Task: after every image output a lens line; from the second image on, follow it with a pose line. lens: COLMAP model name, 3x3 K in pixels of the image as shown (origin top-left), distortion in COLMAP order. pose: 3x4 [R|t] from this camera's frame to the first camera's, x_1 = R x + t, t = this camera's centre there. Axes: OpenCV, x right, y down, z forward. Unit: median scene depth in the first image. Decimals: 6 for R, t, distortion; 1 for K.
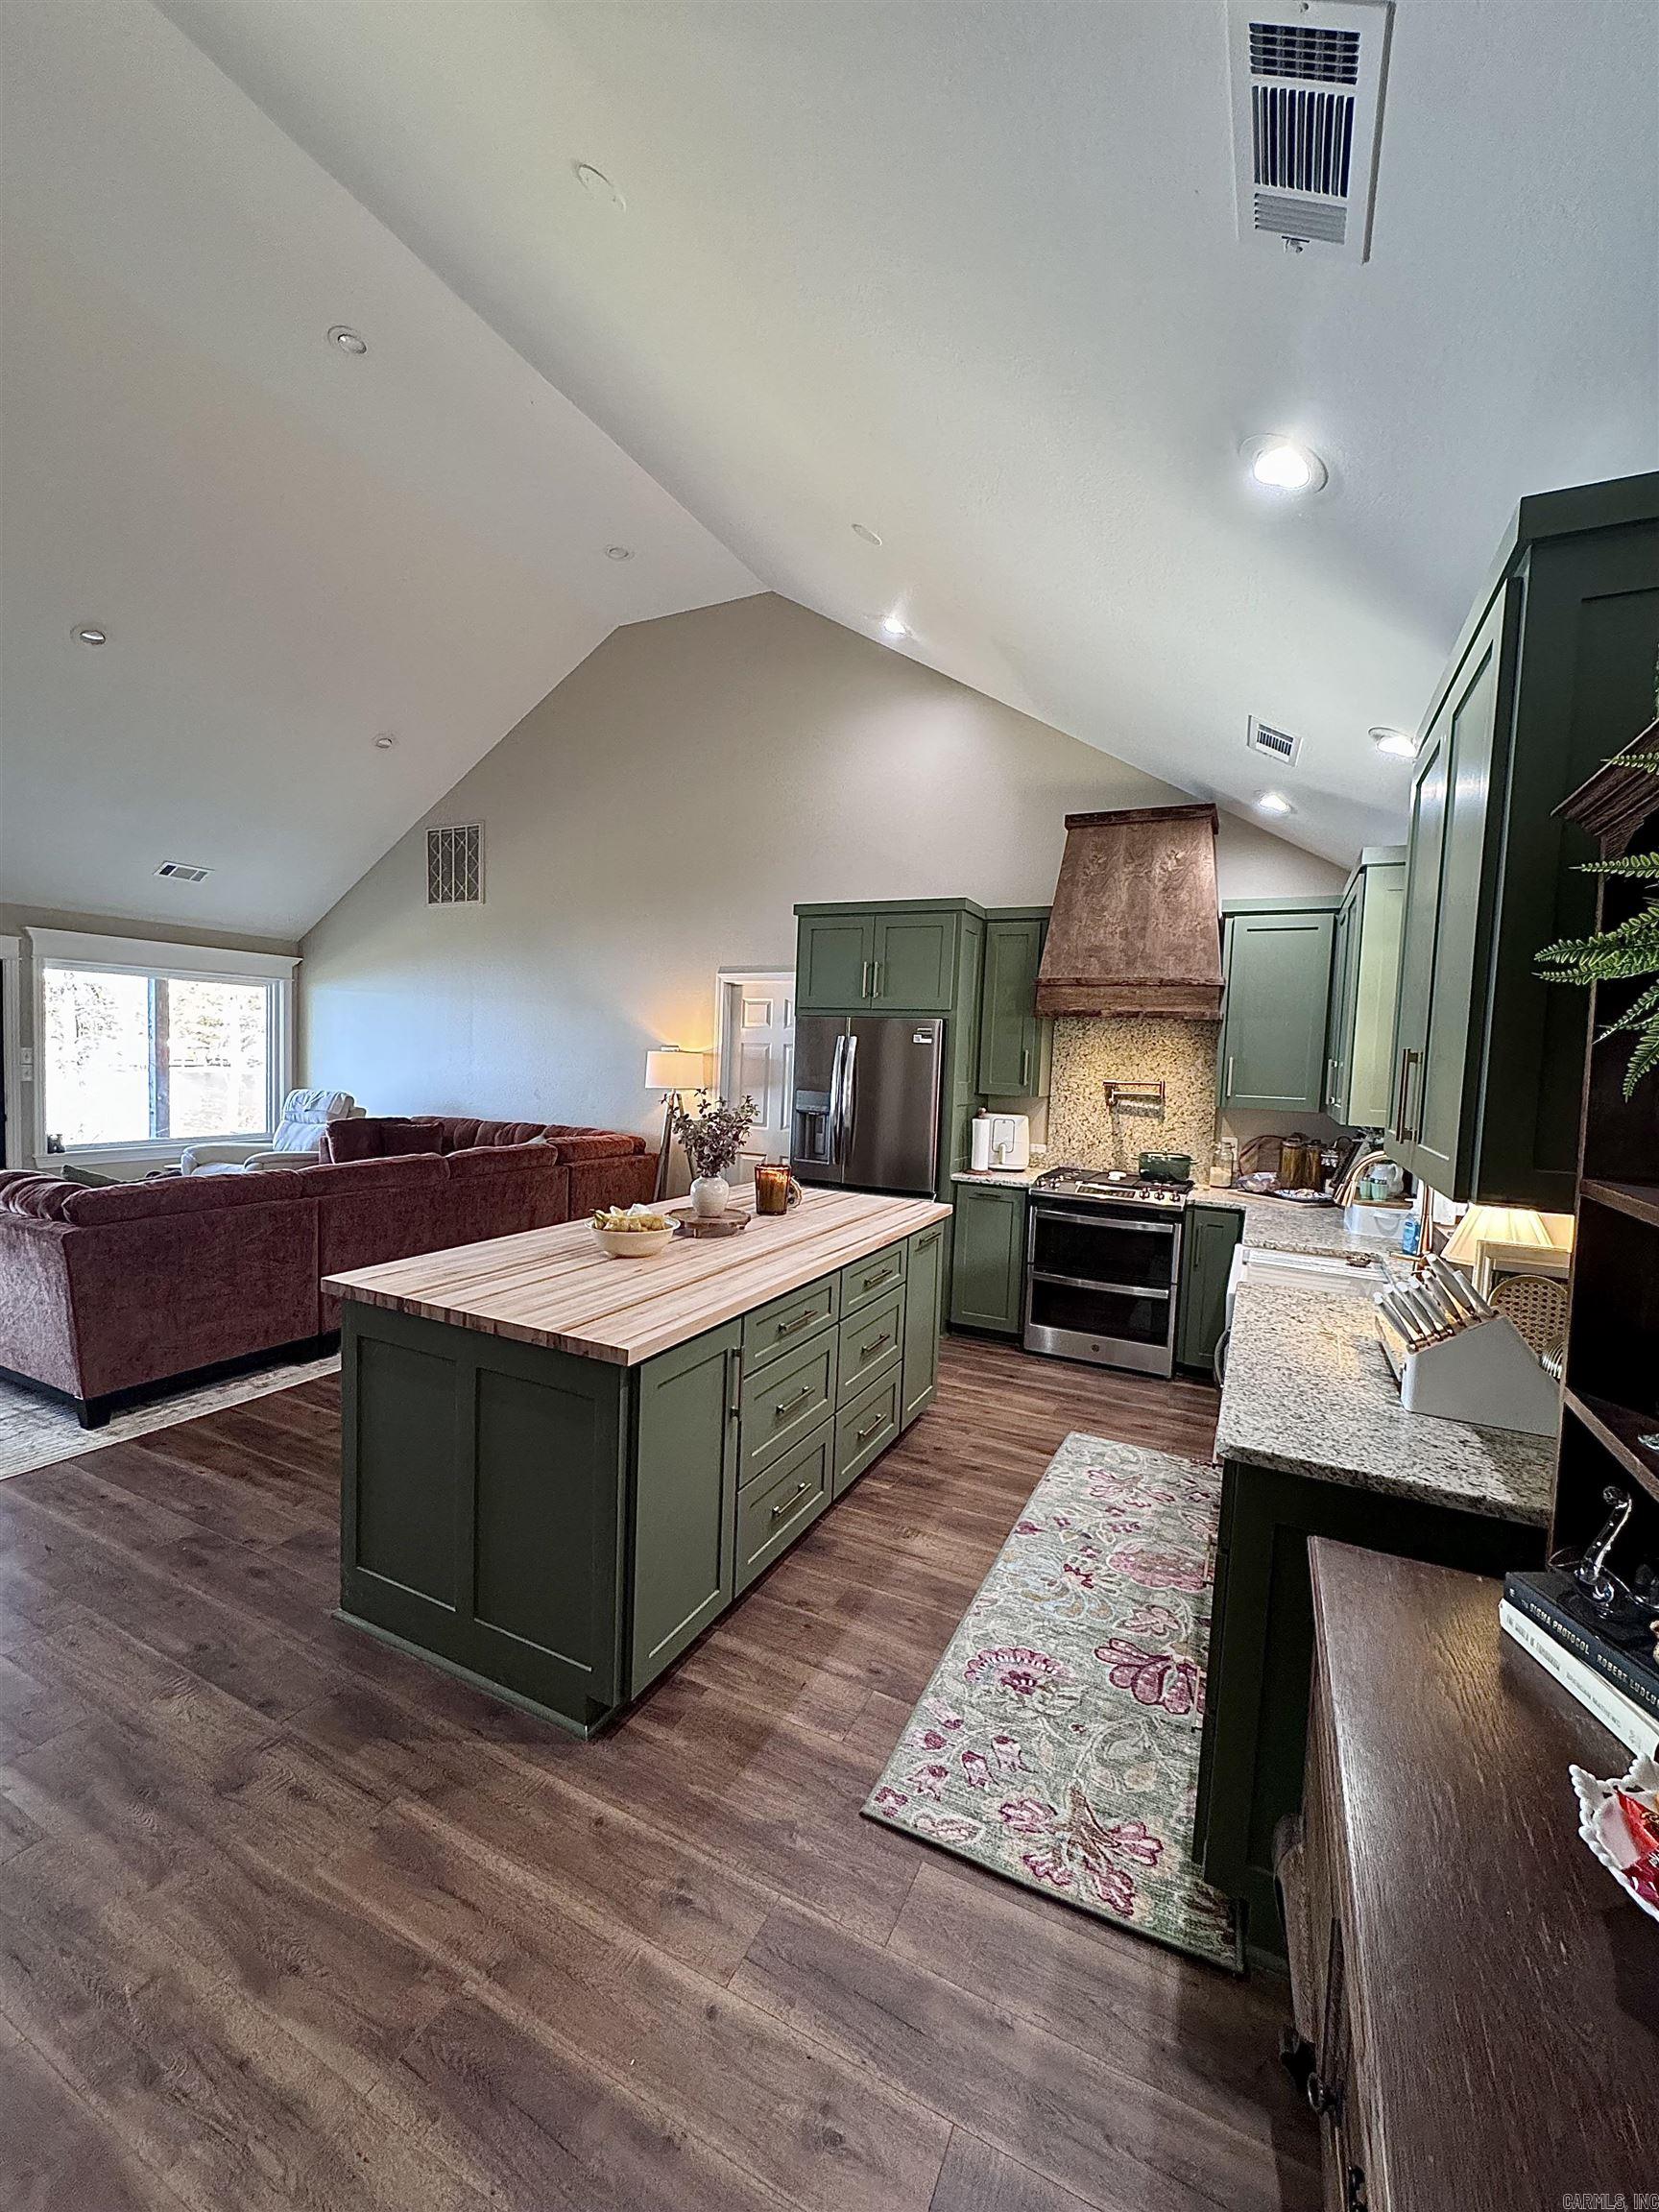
lens RADIAL K [[879.1, 0, 828.7], [0, 879.1, 1107.7], [0, 0, 1]] dist [-0.003463, 0.000093]
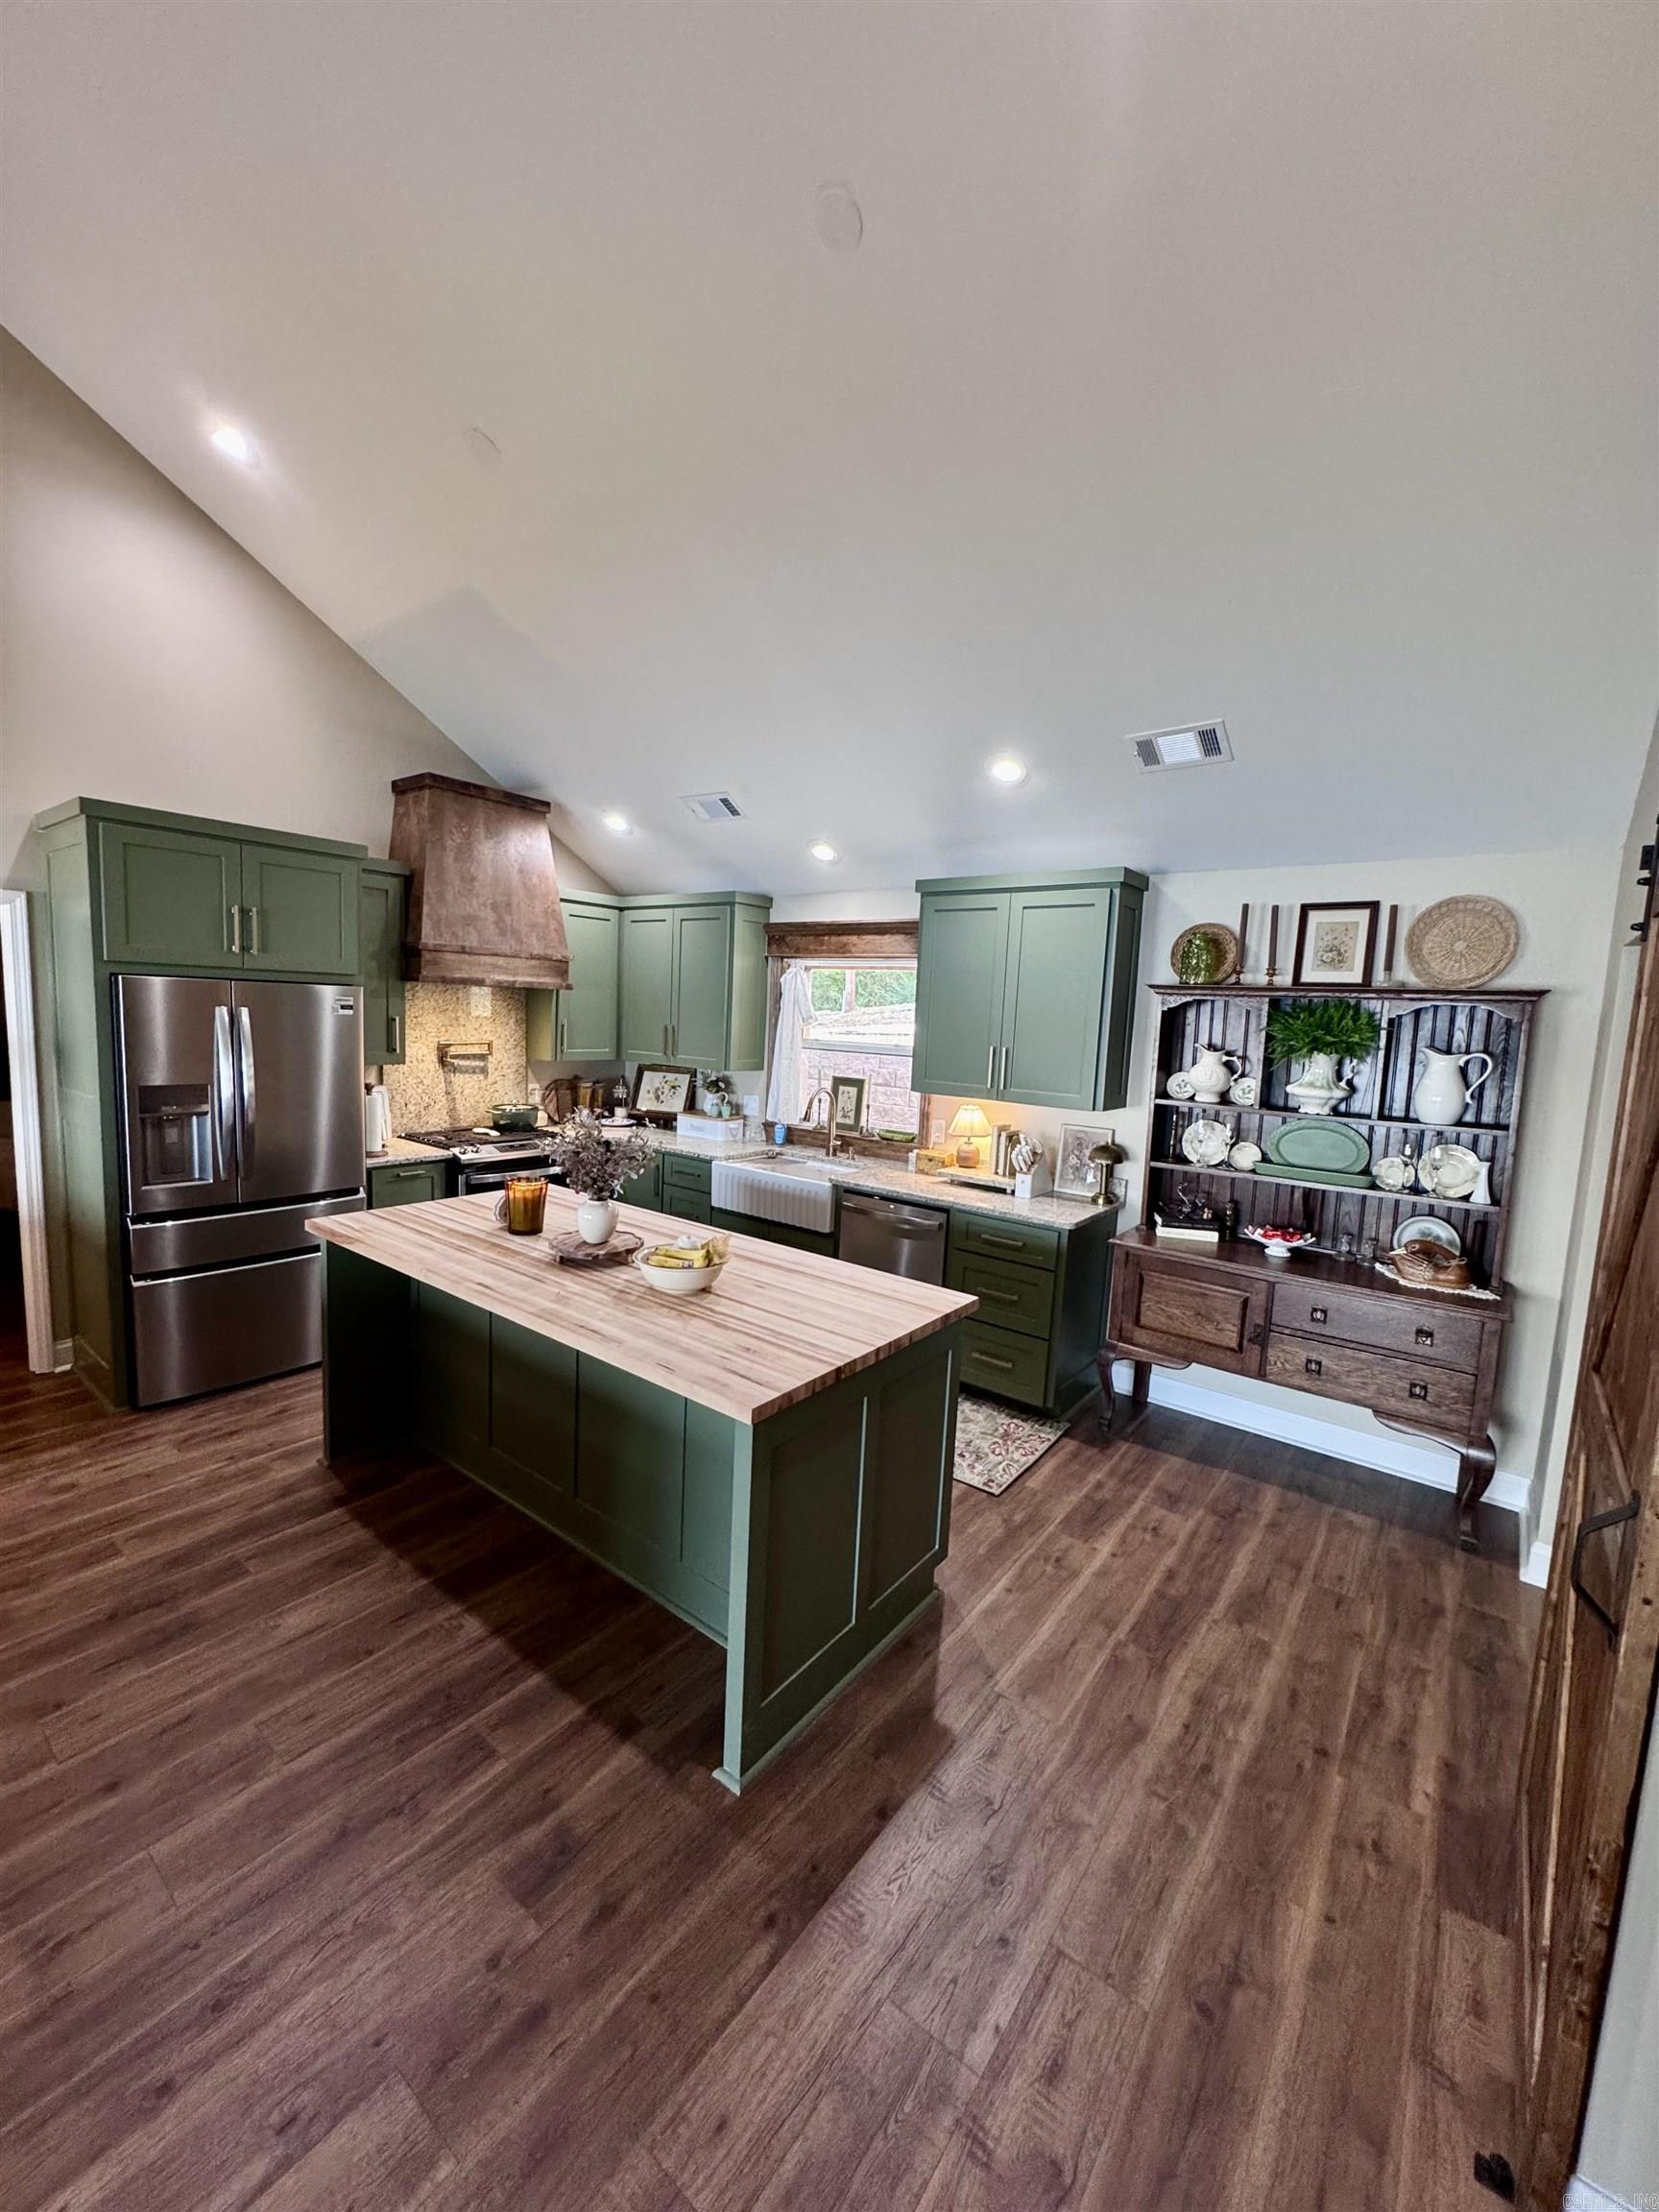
lens RADIAL K [[879.1, 0, 829.7], [0, 879.1, 1108.2], [0, 0, 1]] dist [-0.003463, 0.000093]
pose [[0.196223, -0.141450, 0.970303, -1.164972], [0.024219, 0.989938, 0.139415, -0.168227], [-0.980260, -0.003857, 0.197674, 0.690026]]
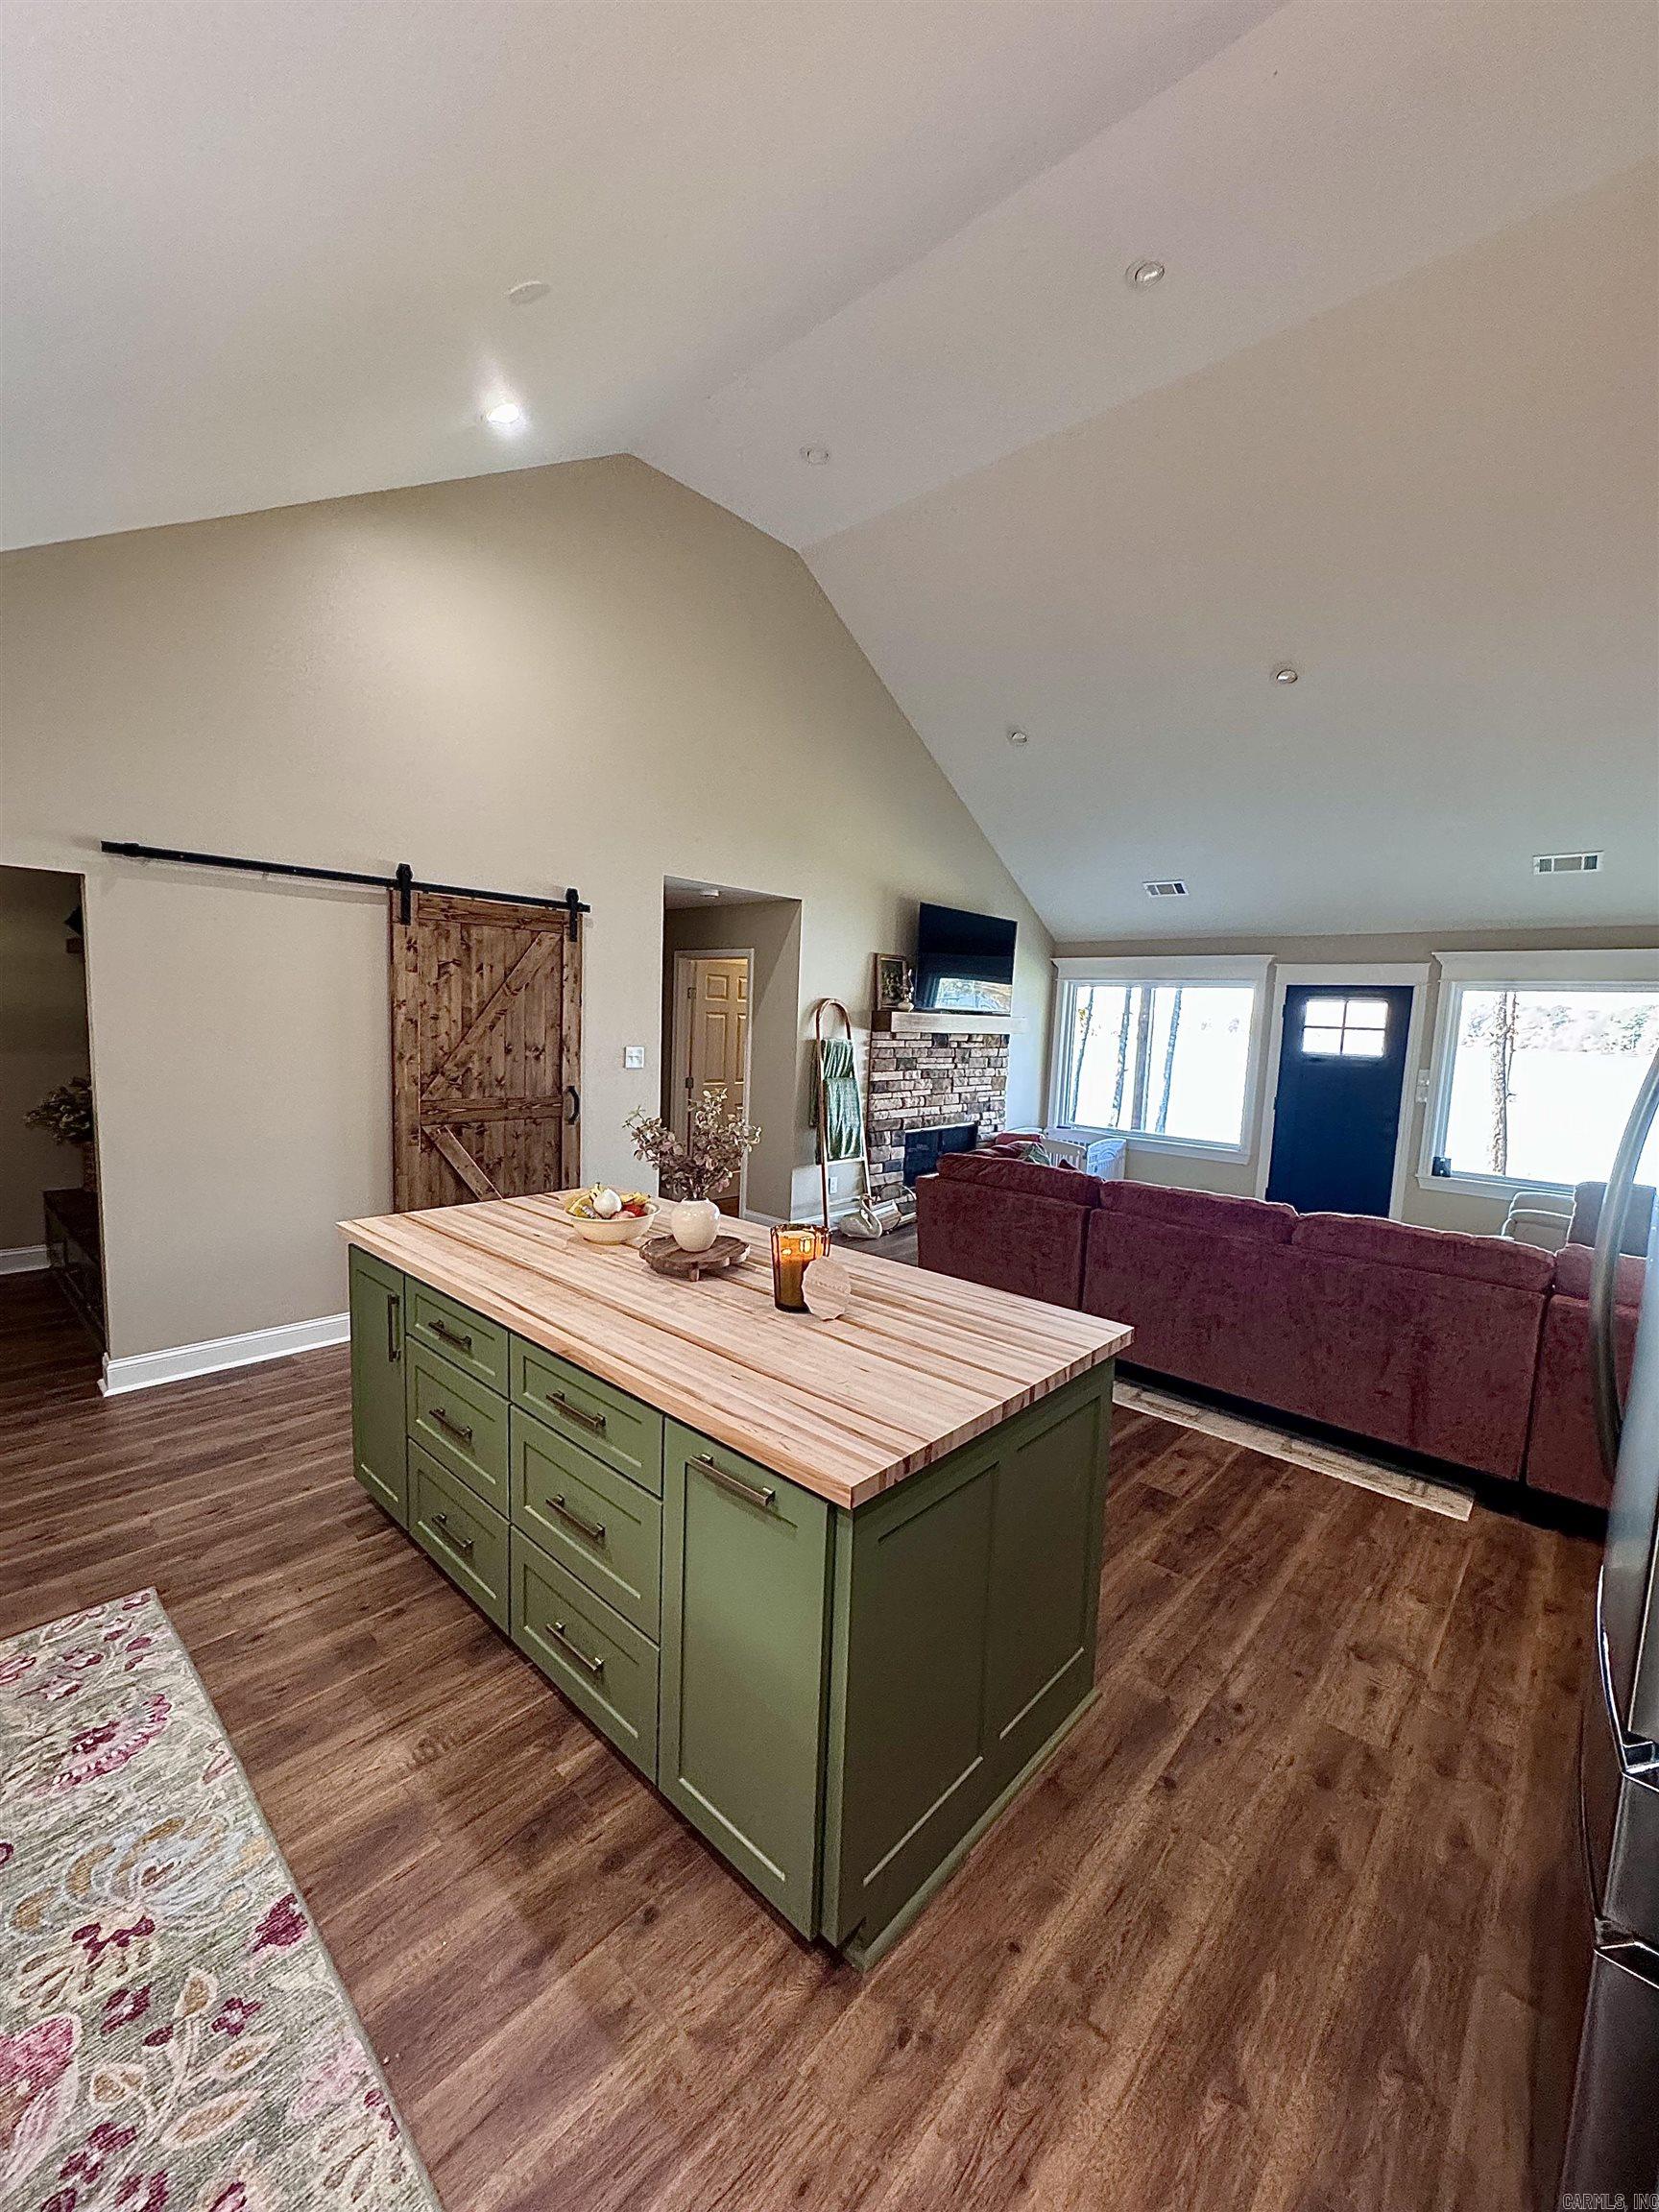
lens RADIAL K [[879.1, 0, 831.1], [0, 879.1, 1104.6], [0, 0, 1]] dist [-0.003463, 0.000093]
pose [[-0.277568, 0.052167, -0.959289, 0.692182], [-0.108332, 0.990456, 0.085207, -0.102750], [0.954579, 0.127572, -0.269267, 1.573661]]
